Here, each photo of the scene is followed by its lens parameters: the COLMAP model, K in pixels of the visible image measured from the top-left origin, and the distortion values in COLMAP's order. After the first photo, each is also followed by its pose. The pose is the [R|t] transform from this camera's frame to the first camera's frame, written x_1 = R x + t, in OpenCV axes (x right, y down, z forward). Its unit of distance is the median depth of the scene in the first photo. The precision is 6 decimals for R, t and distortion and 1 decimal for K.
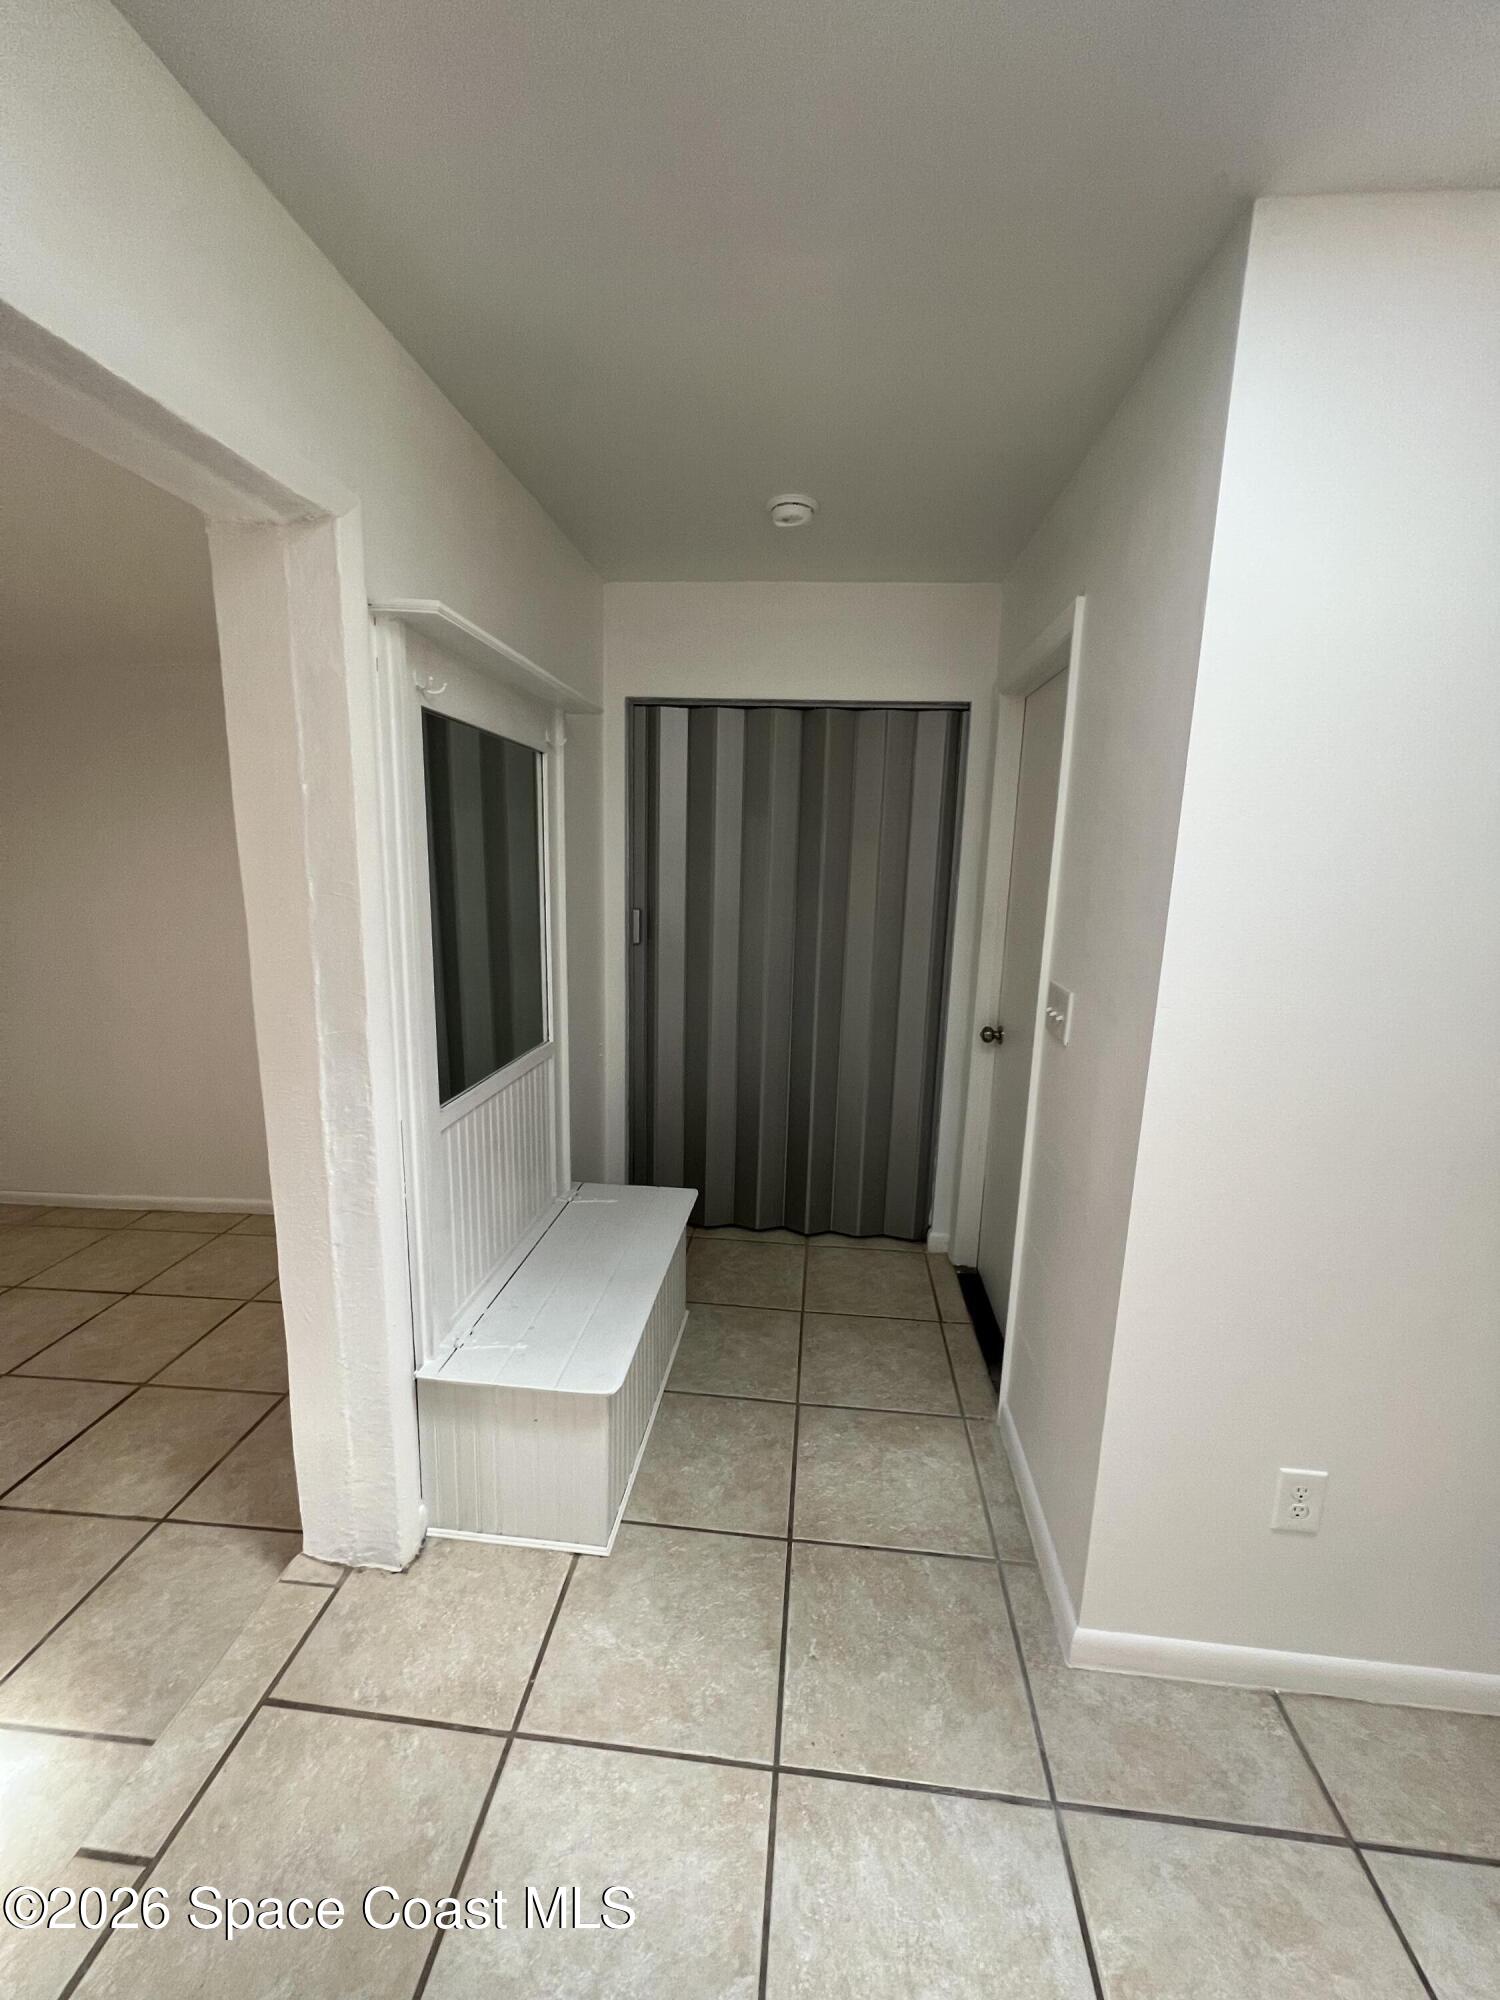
lens RADIAL K [[800.0, 0, 754.8], [0, 800.0, 1003.0], [0, 0, 1]] dist [-0.001072, -0.000010]
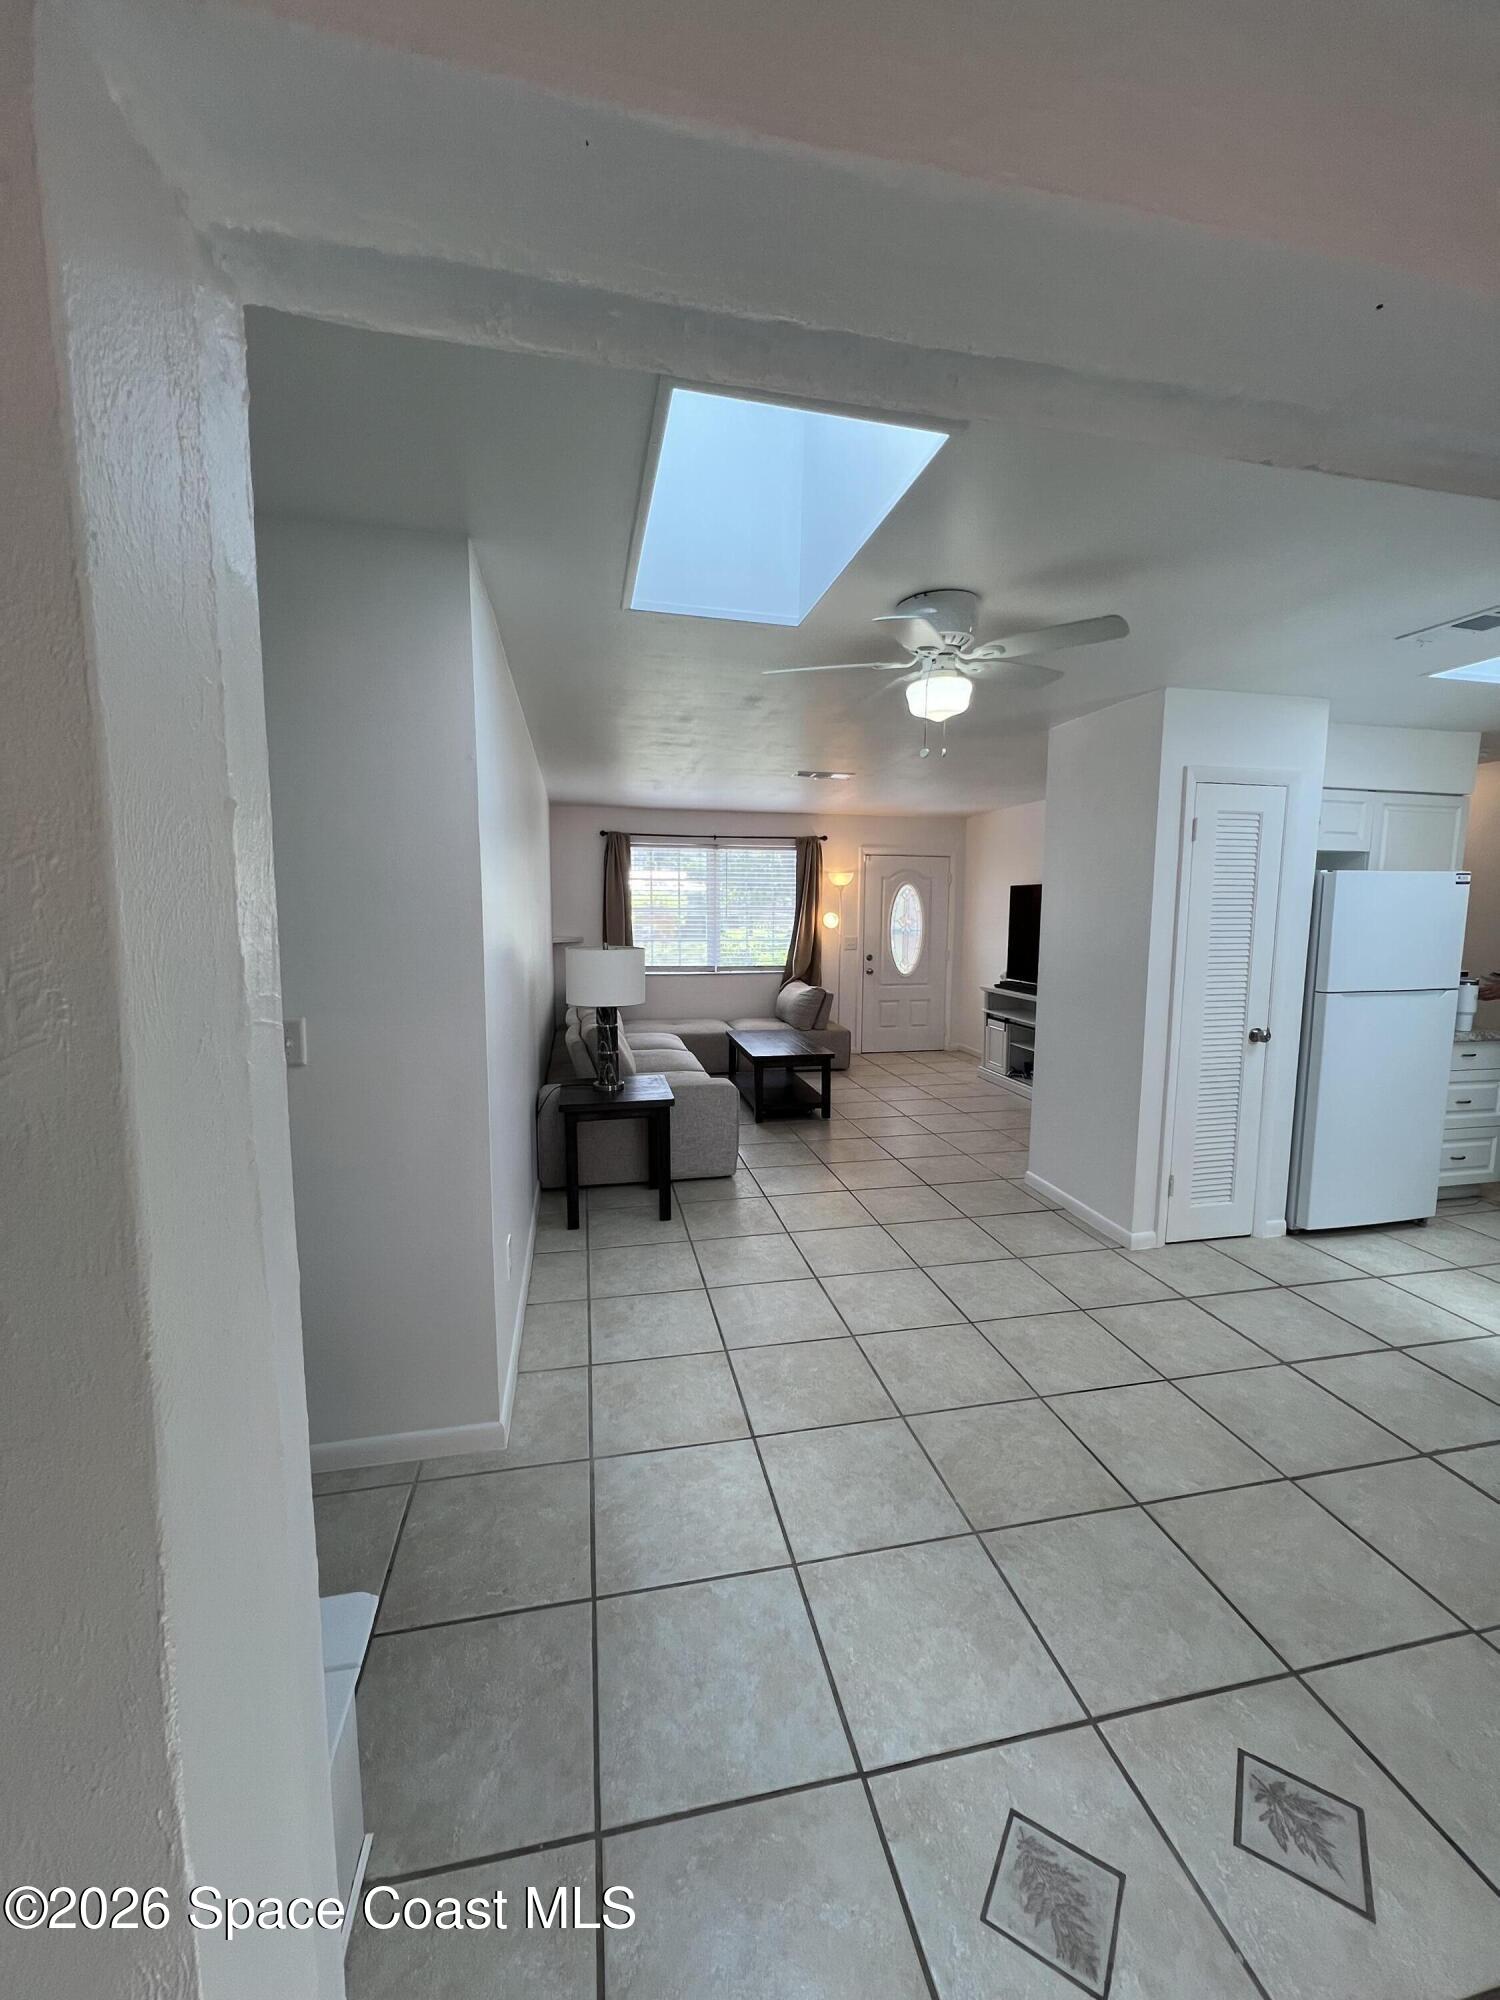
lens RADIAL K [[800.0, 0, 750.6], [0, 800.0, 1004.3], [0, 0, 1]] dist [-0.001072, -0.000010]
pose [[-0.299505, -0.149968, 0.942235, -1.098078], [0.167745, 0.963909, 0.206738, -0.204577], [-0.939233, 0.219974, -0.263540, 0.853924]]
